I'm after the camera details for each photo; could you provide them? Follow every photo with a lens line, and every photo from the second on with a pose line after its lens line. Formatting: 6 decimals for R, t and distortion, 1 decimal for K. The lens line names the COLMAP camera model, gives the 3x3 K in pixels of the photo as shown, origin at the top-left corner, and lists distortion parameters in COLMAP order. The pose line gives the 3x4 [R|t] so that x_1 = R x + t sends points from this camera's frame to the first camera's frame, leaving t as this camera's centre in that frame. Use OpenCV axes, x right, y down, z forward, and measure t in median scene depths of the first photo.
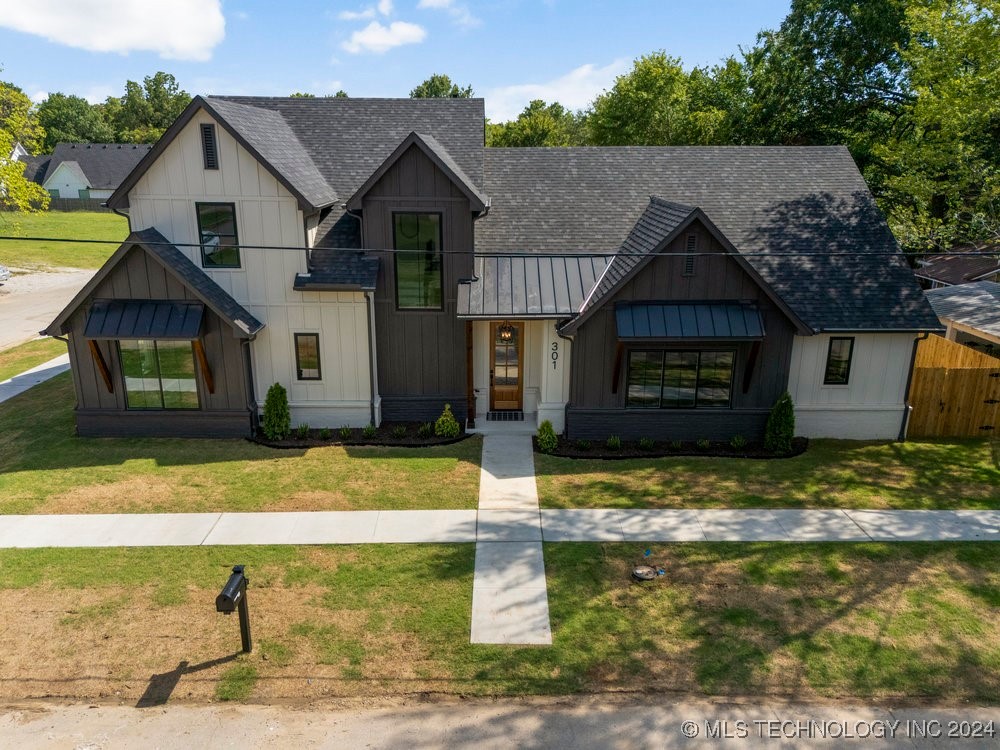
lens RADIAL K [[727.9, 0, 500.0], [0, 727.9, 375.0], [0, 0, 1]] dist [0.045765, -0.002744]
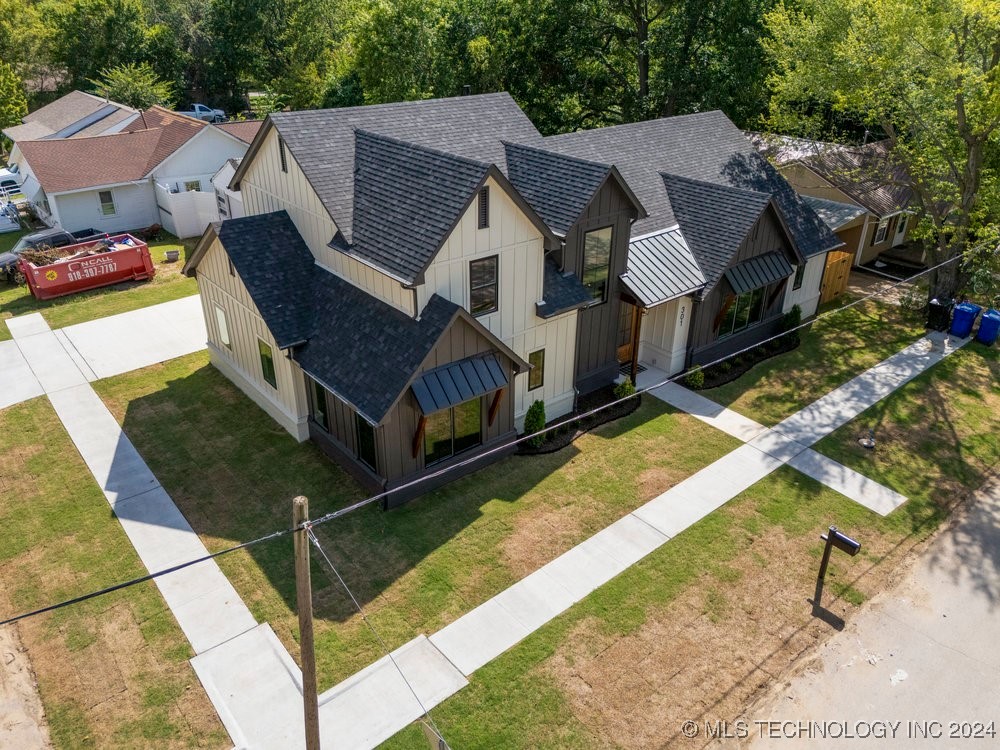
lens RADIAL K [[727.9, 0, 500.0], [0, 727.9, 375.0], [0, 0, 1]] dist [0.045765, -0.002744]
pose [[0.786290, -0.288860, 0.546175, -1.137580], [0.187964, 0.953917, 0.233907, -0.361357], [-0.588572, -0.081258, 0.804351, 0.149655]]
